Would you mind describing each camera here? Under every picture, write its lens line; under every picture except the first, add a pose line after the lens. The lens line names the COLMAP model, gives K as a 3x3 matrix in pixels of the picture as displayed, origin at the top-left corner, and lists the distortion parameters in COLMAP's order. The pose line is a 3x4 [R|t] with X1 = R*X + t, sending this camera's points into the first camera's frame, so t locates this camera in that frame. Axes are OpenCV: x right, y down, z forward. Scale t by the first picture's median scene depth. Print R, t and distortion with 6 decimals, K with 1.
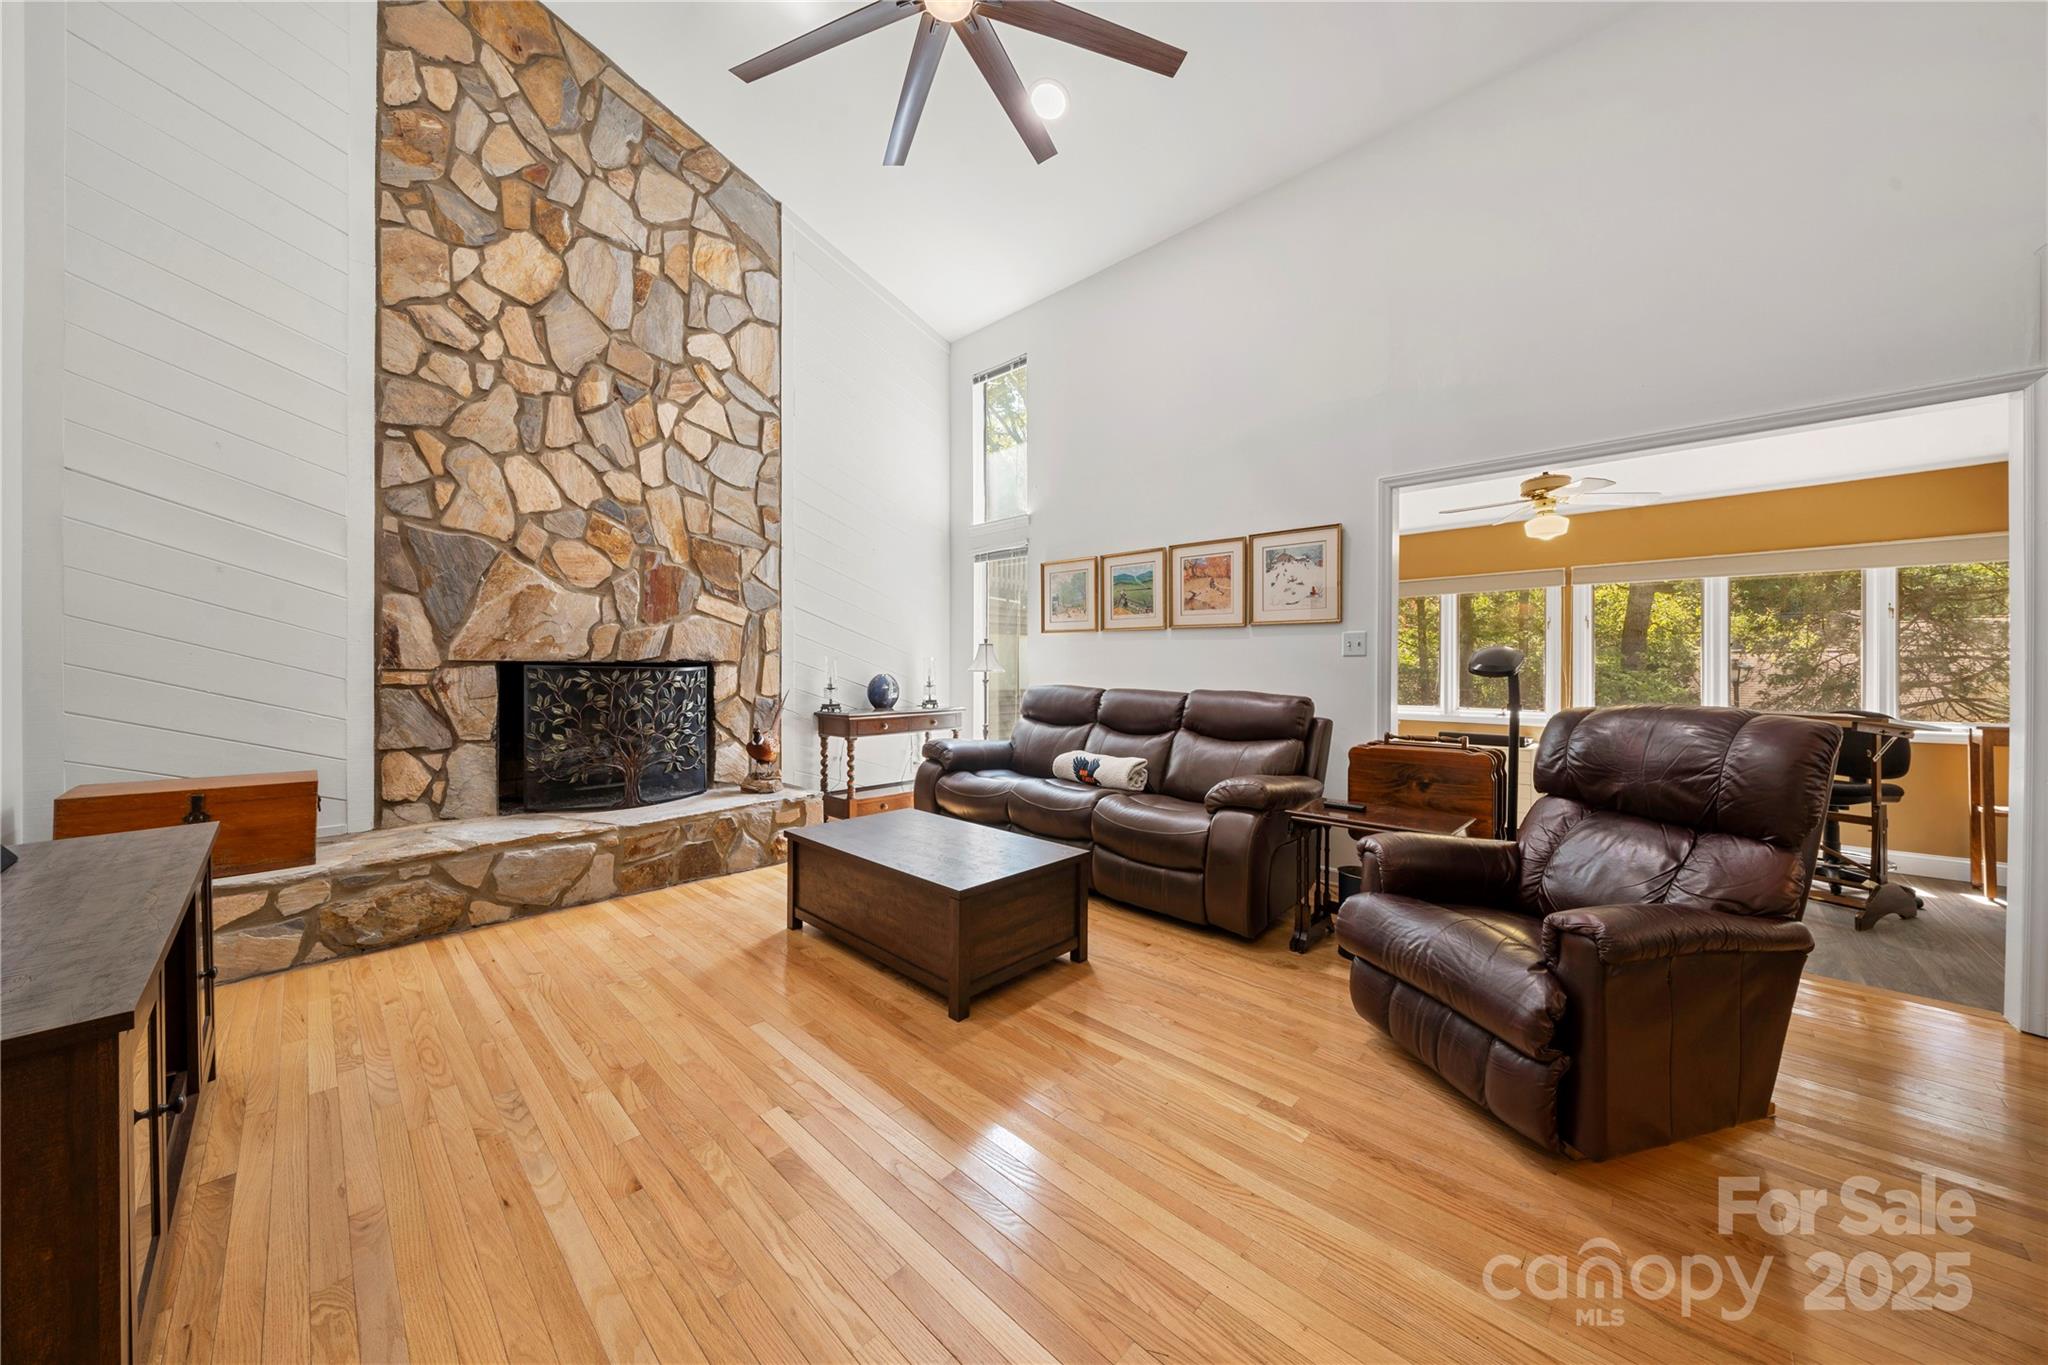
lens RADIAL K [[699.6, 0, 1022.3], [0, 699.6, 666.6], [0, 0, 1]] dist [-0.006750, -0.000255]
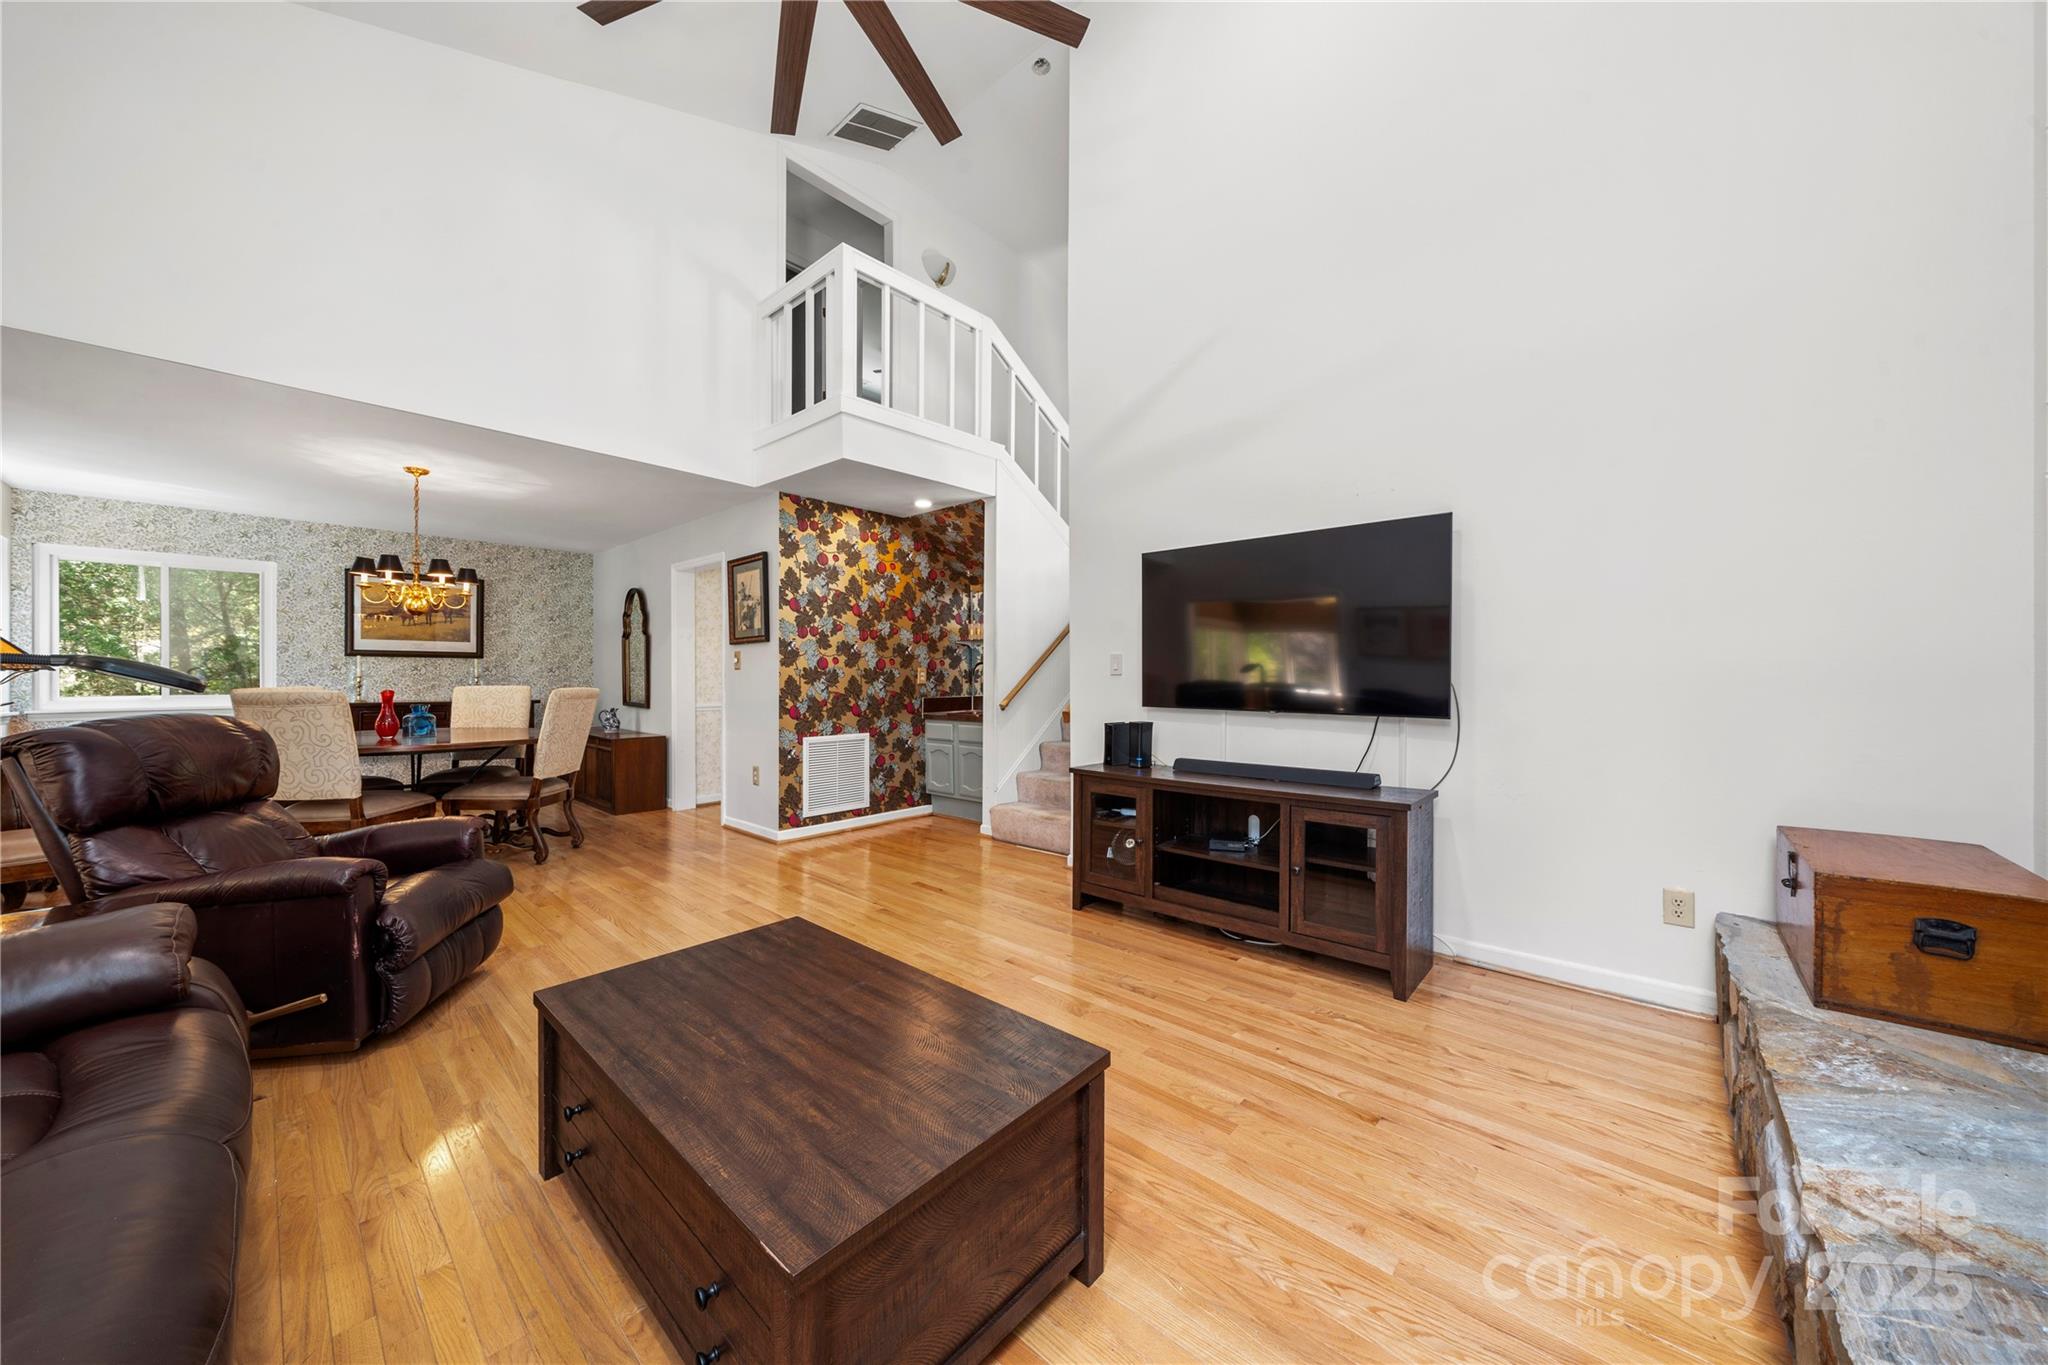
lens RADIAL K [[694.5, 0, 1014.9], [0, 694.5, 685.4], [0, 0, 1]] dist [-0.006909, -0.000190]
pose [[-0.999542, -0.001850, -0.030198, -0.214091], [-0.002380, 0.999844, 0.017522, -0.006396], [0.030161, 0.017586, -0.999390, 1.161077]]
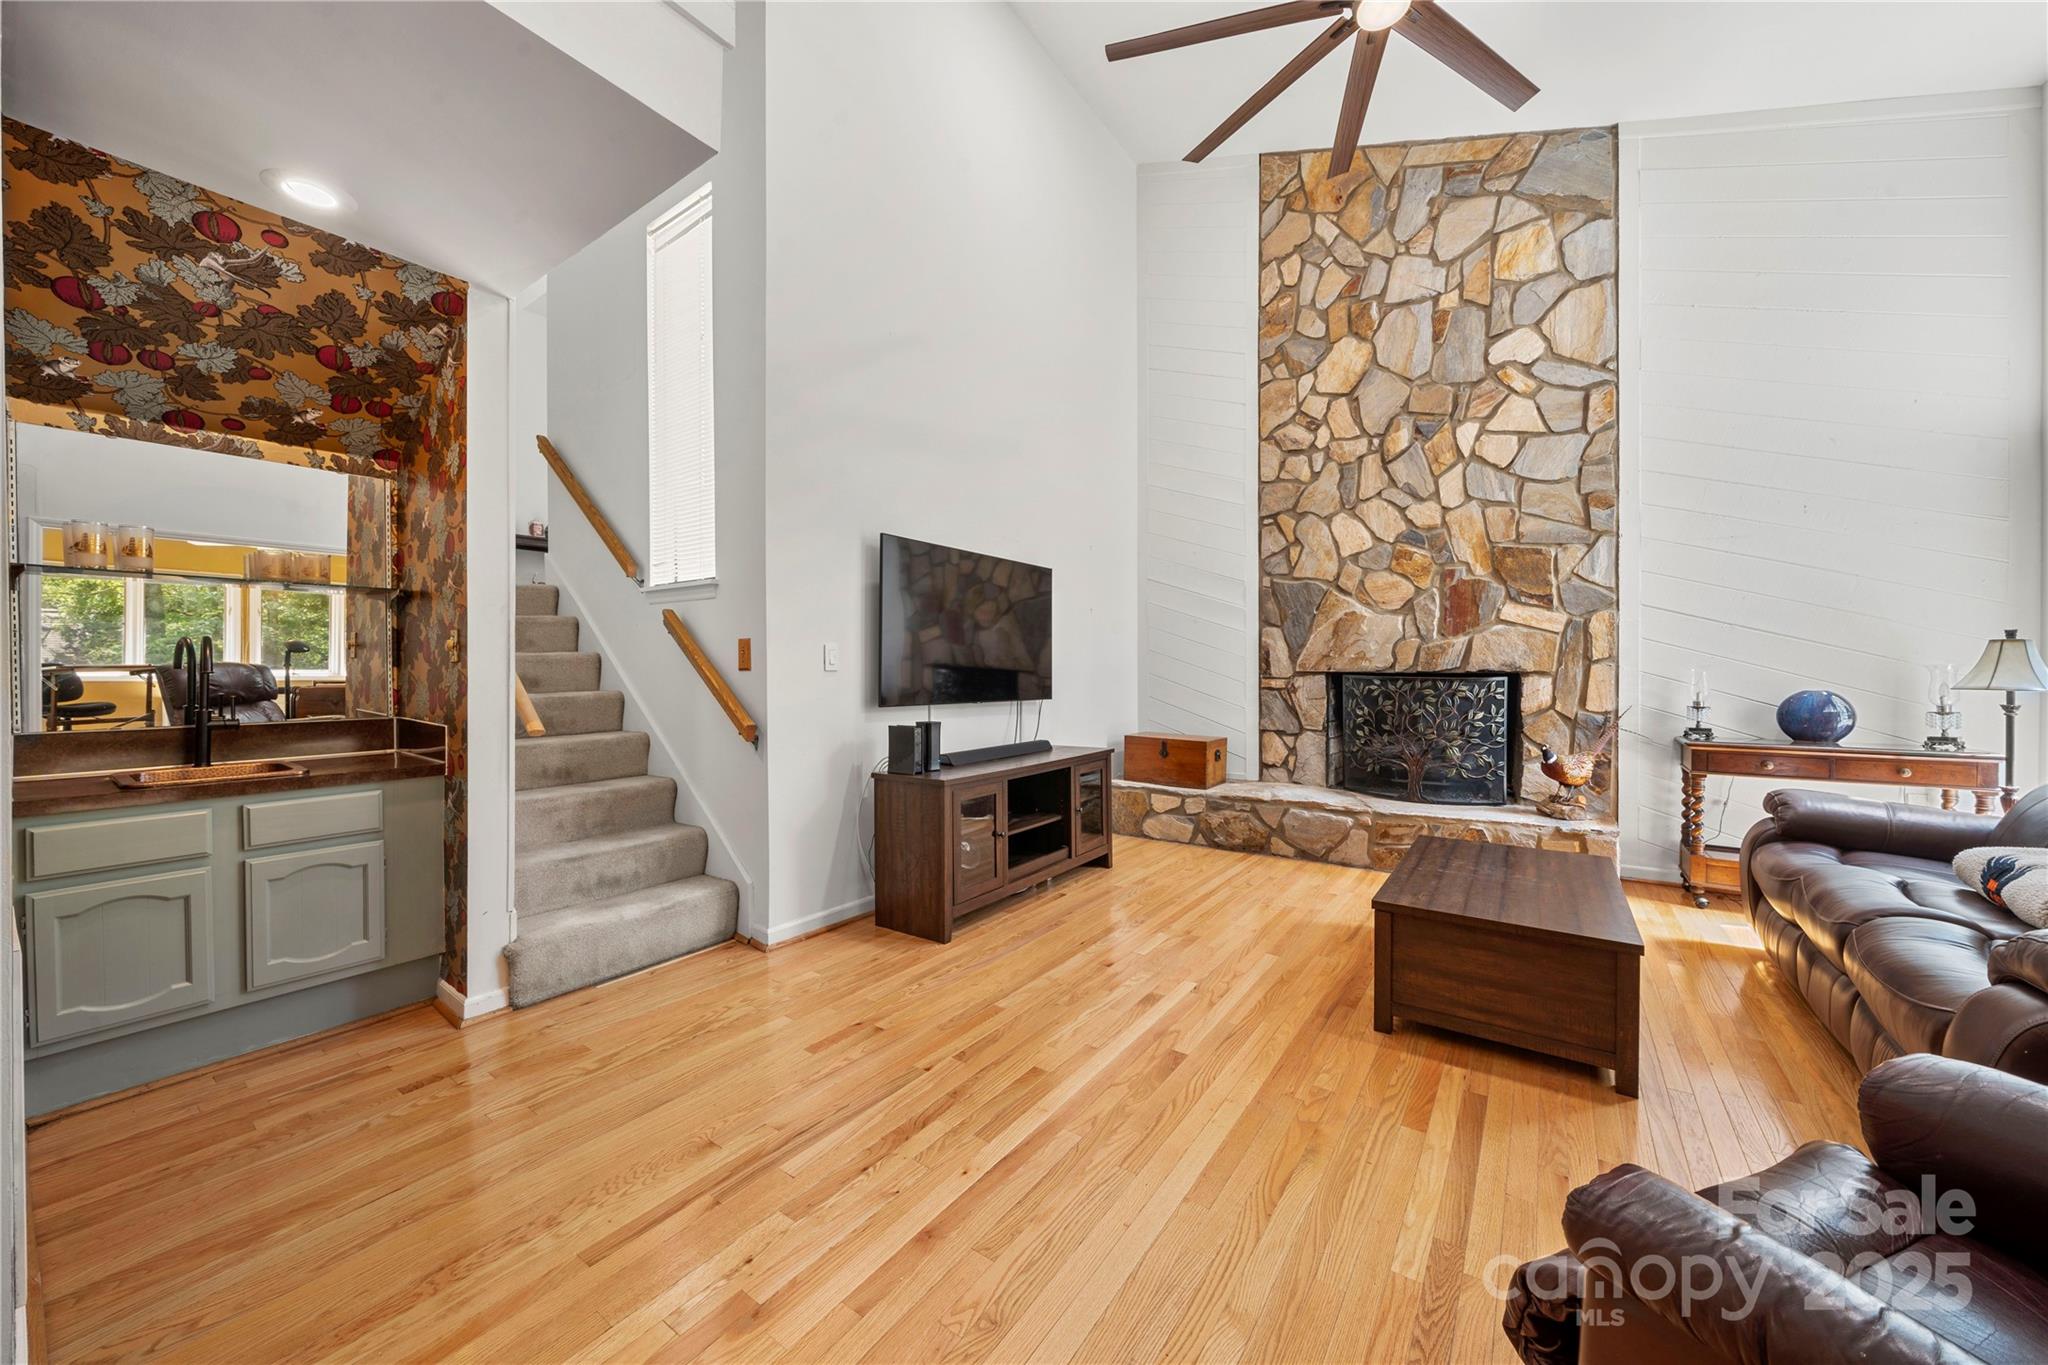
lens RADIAL K [[734.7, 0, 1024.0], [0, 734.7, 682.5], [0, 0, 1]] dist [-0.001549, -0.000331]
pose [[0.151047, 0.013476, -0.988435, 0.521904], [-0.006375, 0.999900, 0.012658, -0.001423], [0.988506, 0.004390, 0.151118, 0.203449]]
